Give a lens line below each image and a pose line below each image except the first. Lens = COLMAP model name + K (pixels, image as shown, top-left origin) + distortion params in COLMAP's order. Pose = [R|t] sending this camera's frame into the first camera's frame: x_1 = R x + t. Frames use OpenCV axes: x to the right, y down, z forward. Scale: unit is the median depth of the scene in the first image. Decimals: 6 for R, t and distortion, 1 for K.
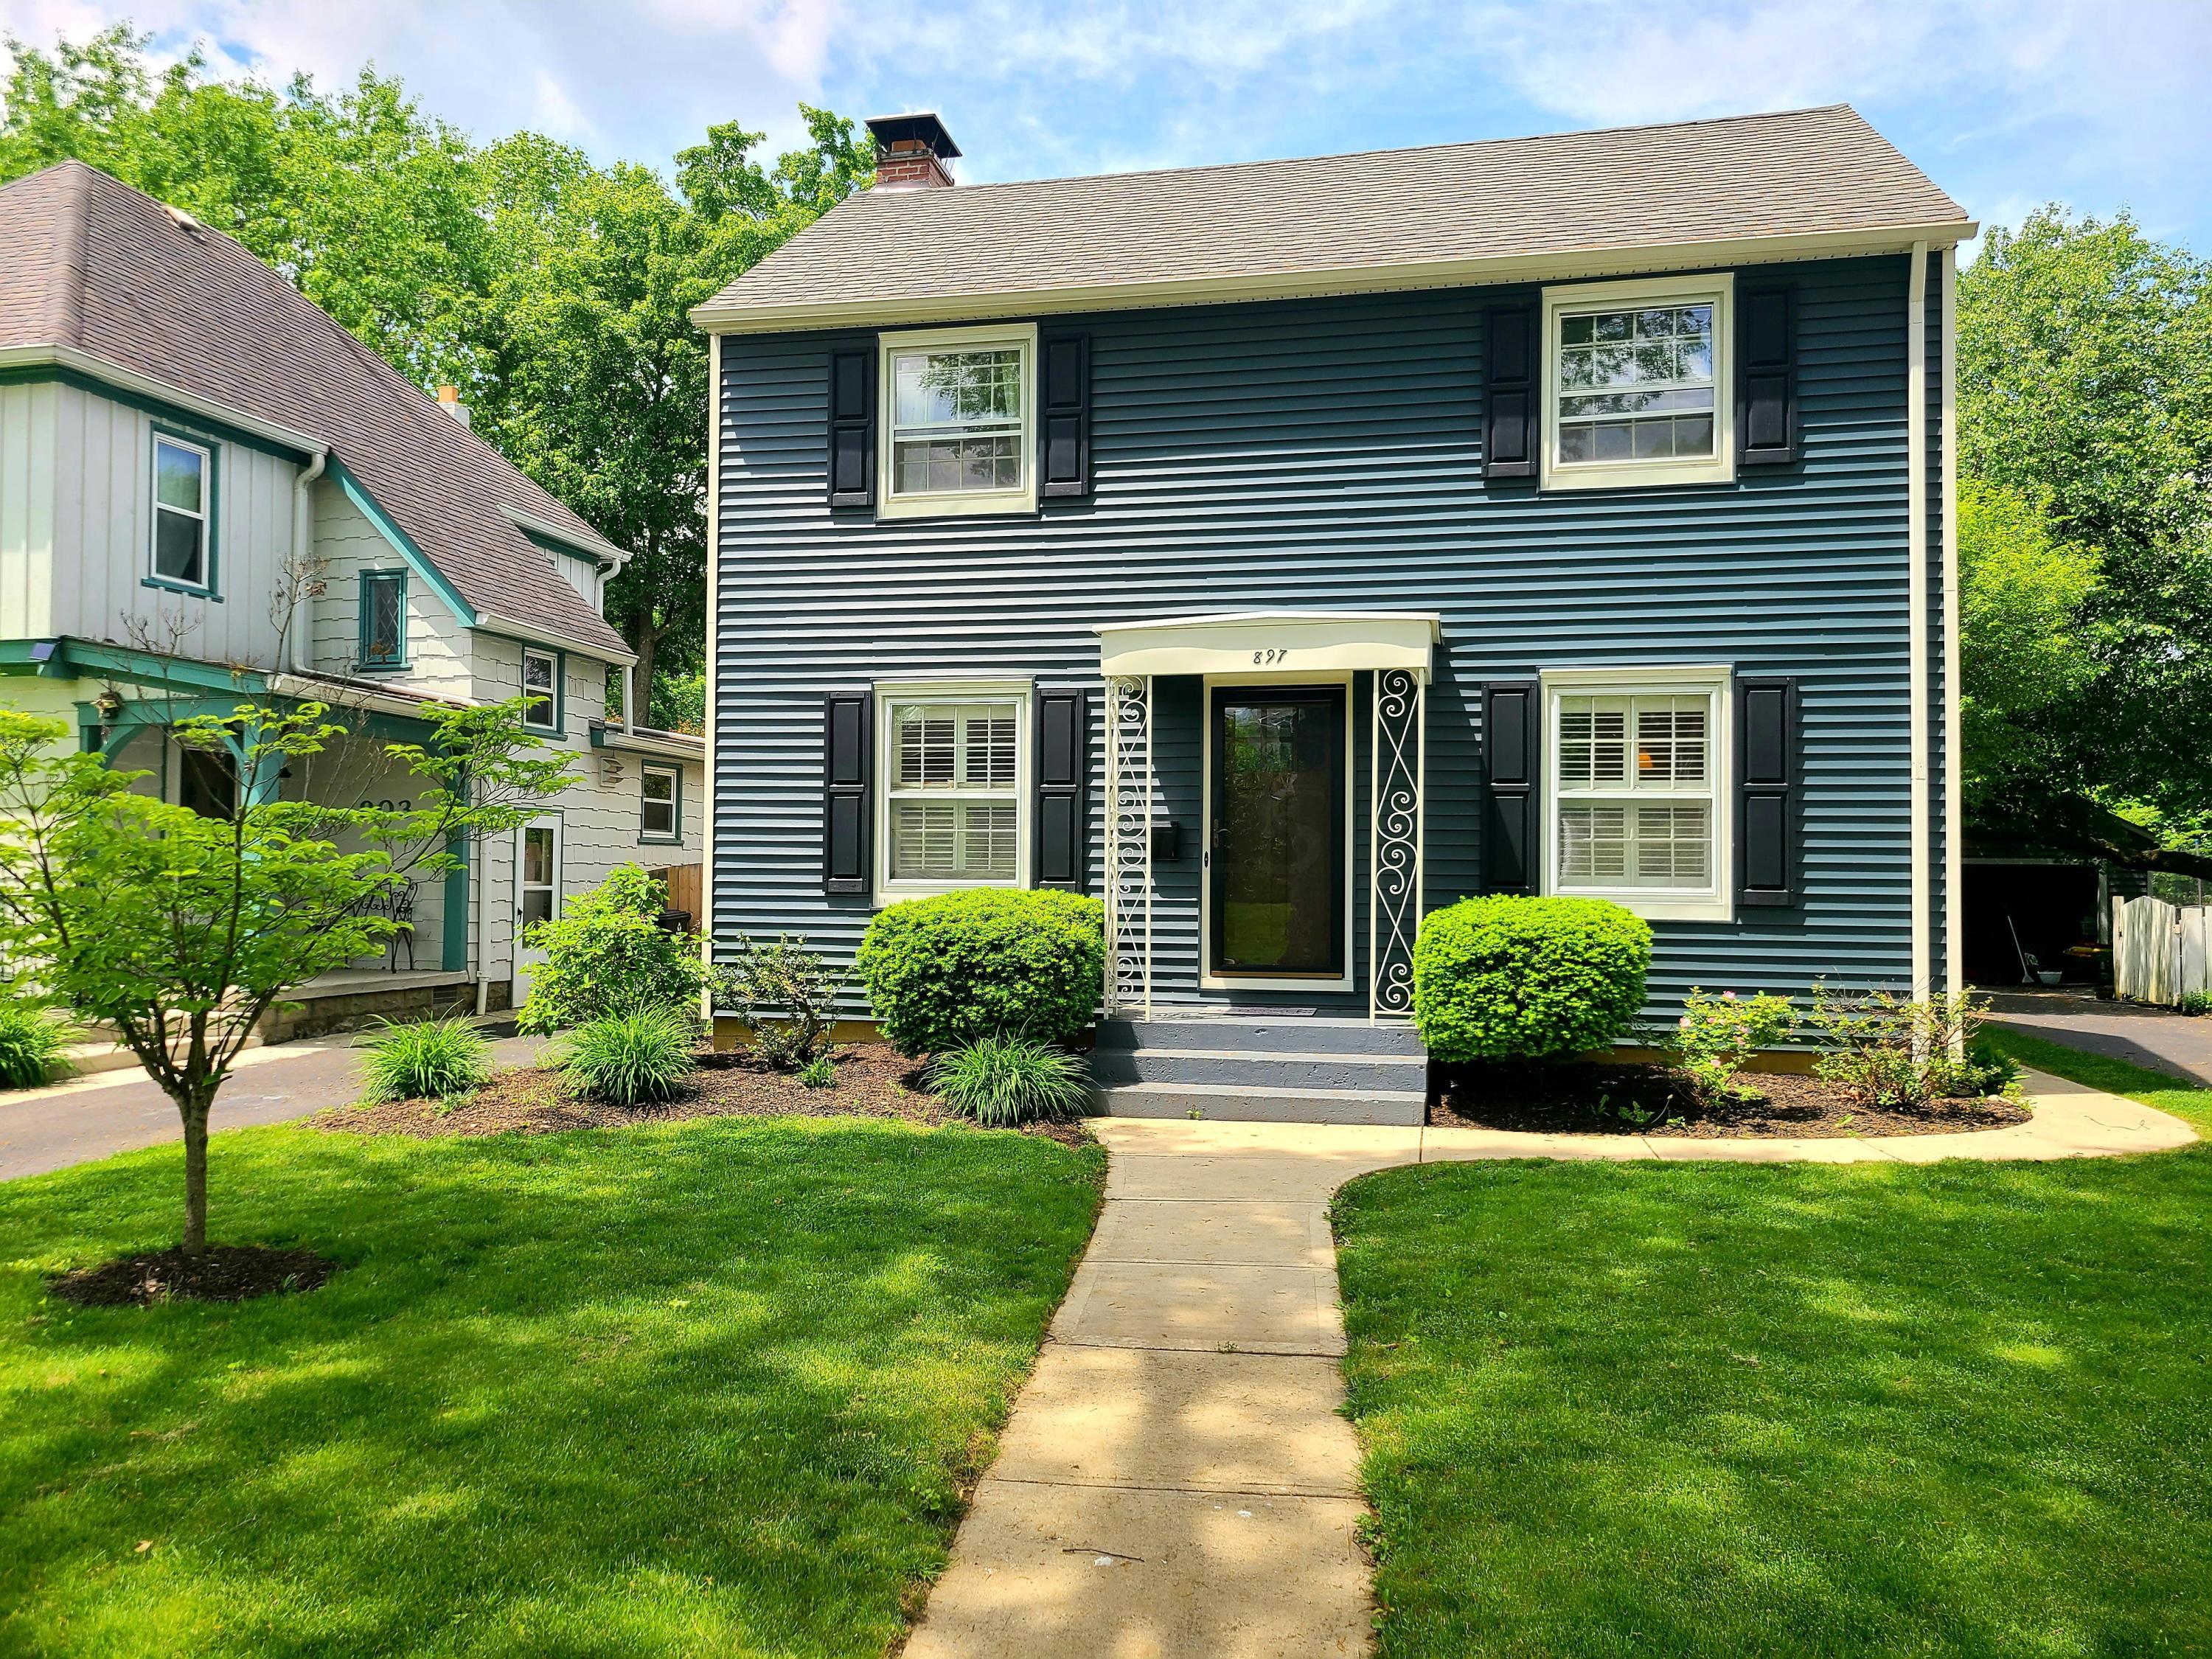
lens RADIAL K [[1671.4, 0, 1105.7], [0, 1671.4, 834.0], [0, 0, 1]] dist [0.042698, -0.002188]
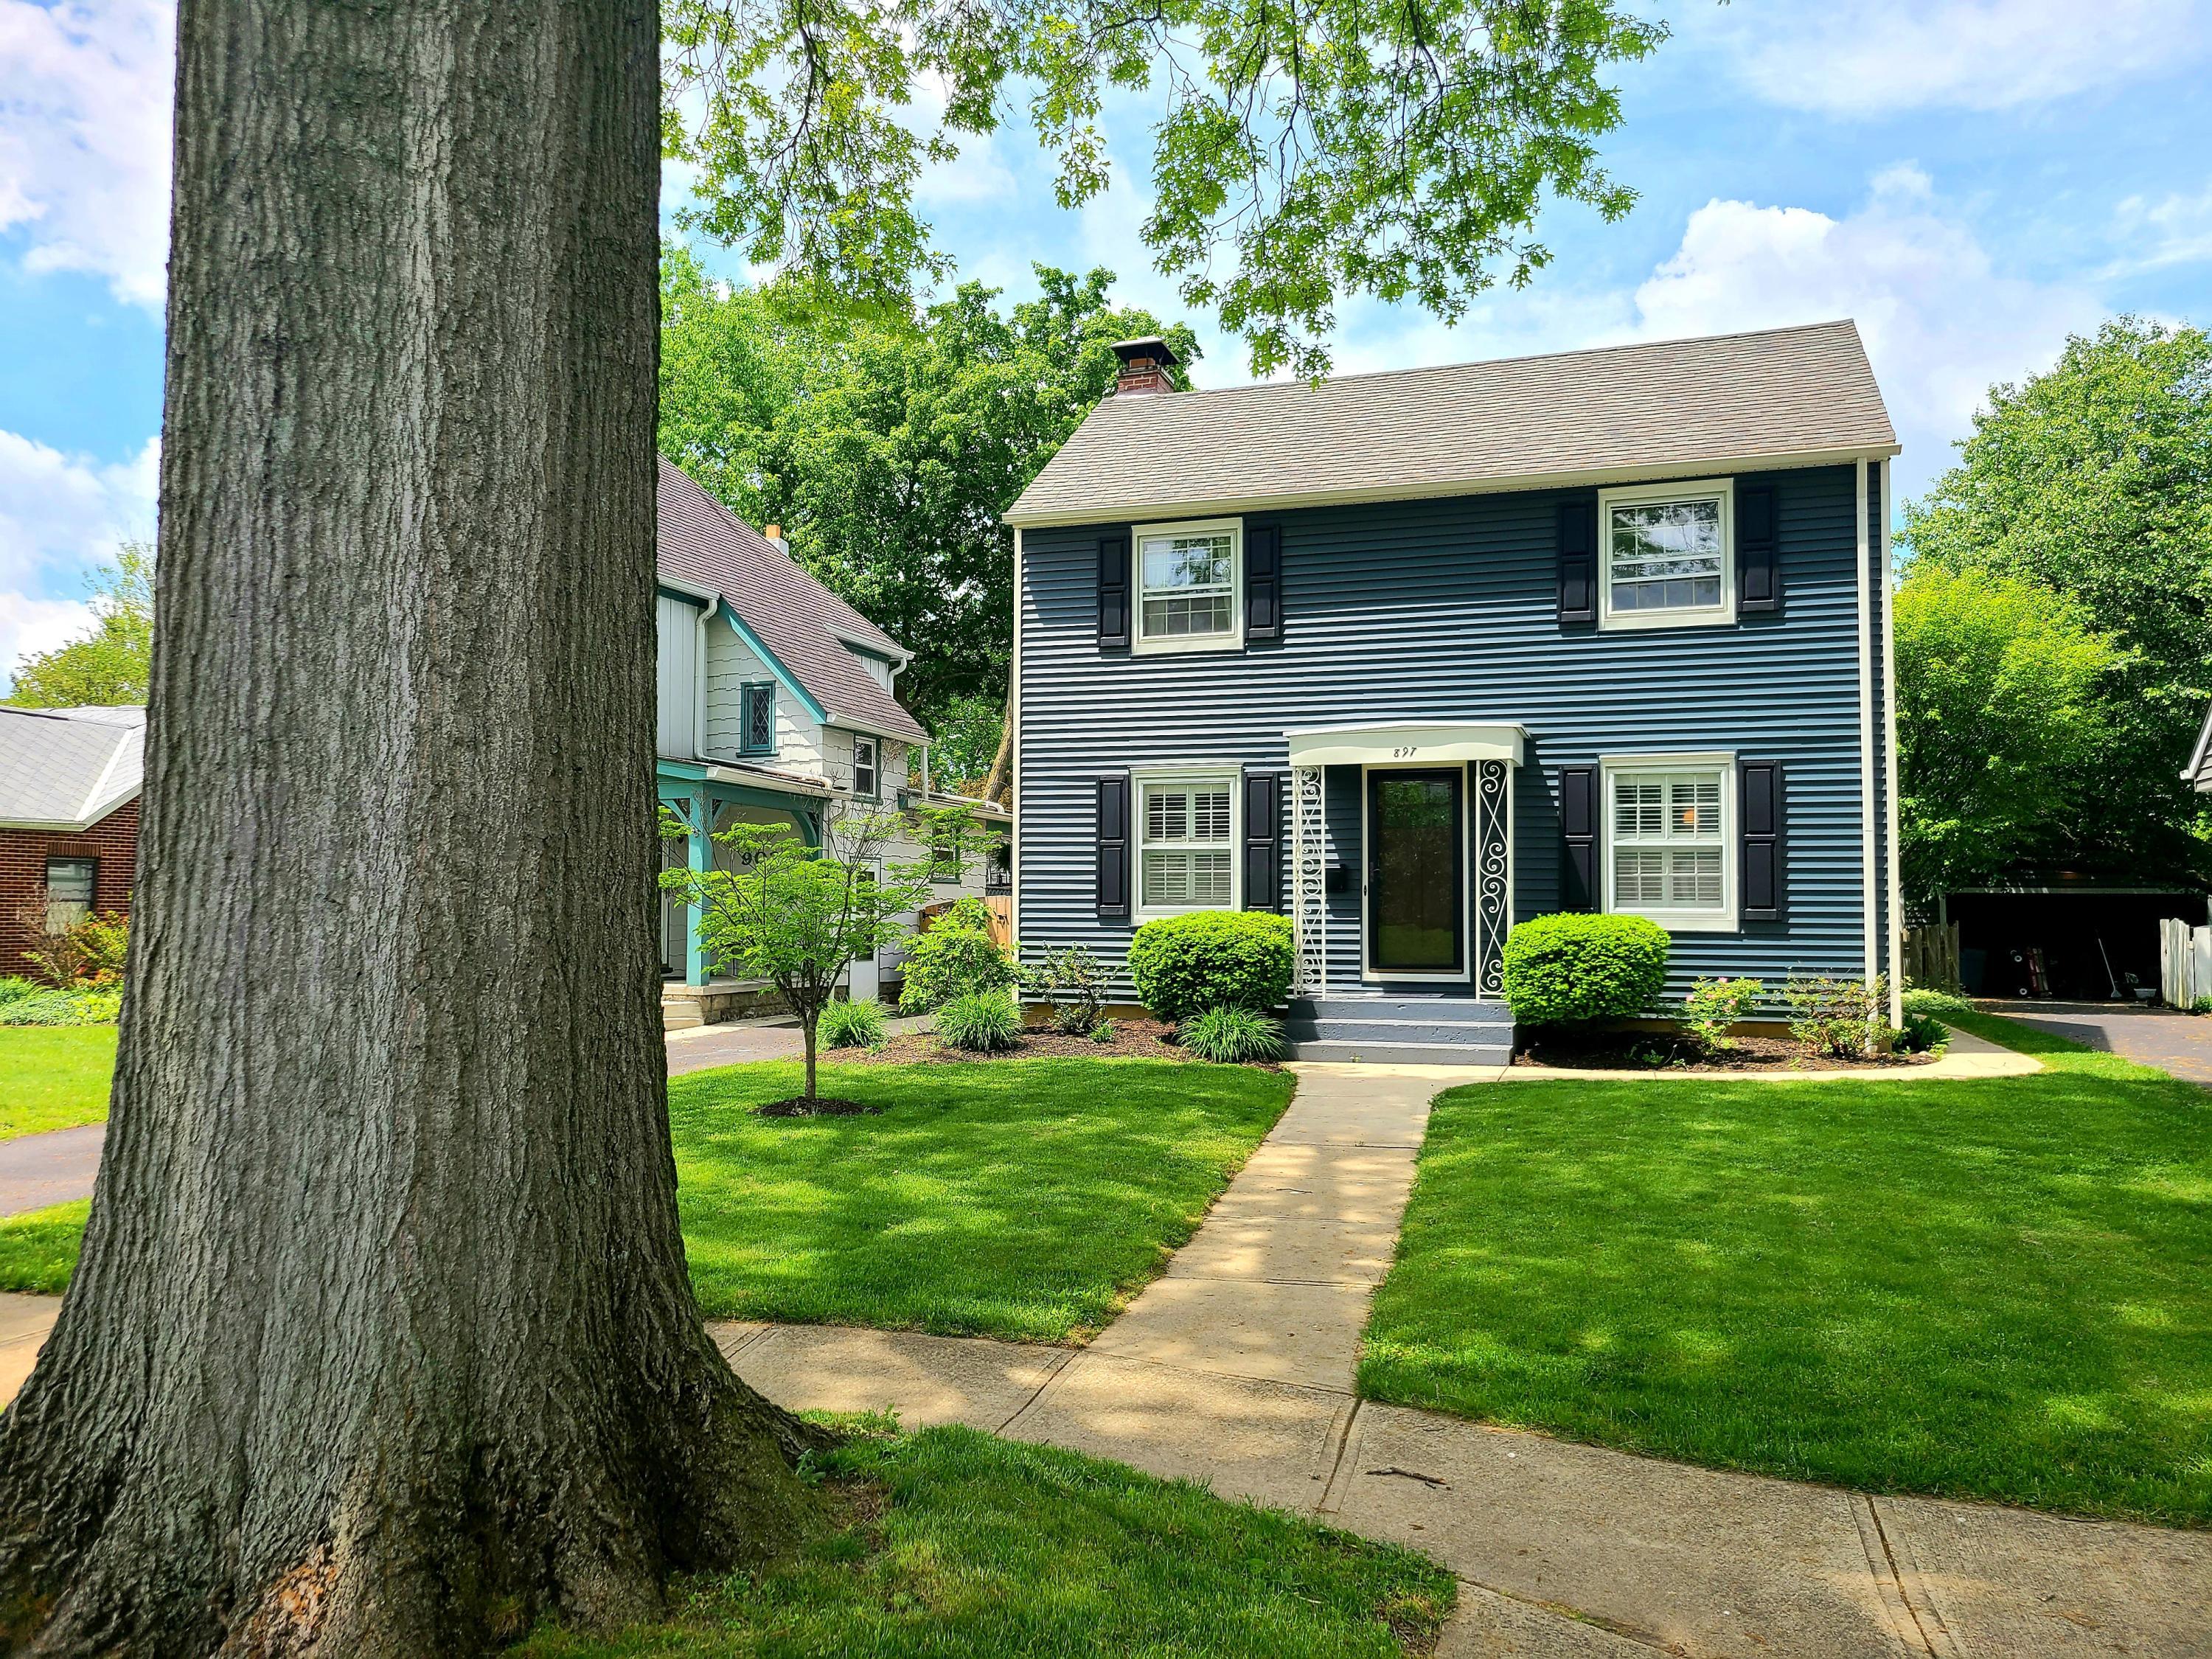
lens RADIAL K [[1671.4, 0, 1091.3], [0, 1671.4, 844.1], [0, 0, 1]] dist [0.042698, -0.002188]
pose [[0.992602, -0.009689, -0.121026, 0.001368], [0.007719, 0.999830, -0.016738, -0.002355], [0.121168, 0.015680, 0.992508, -0.454299]]
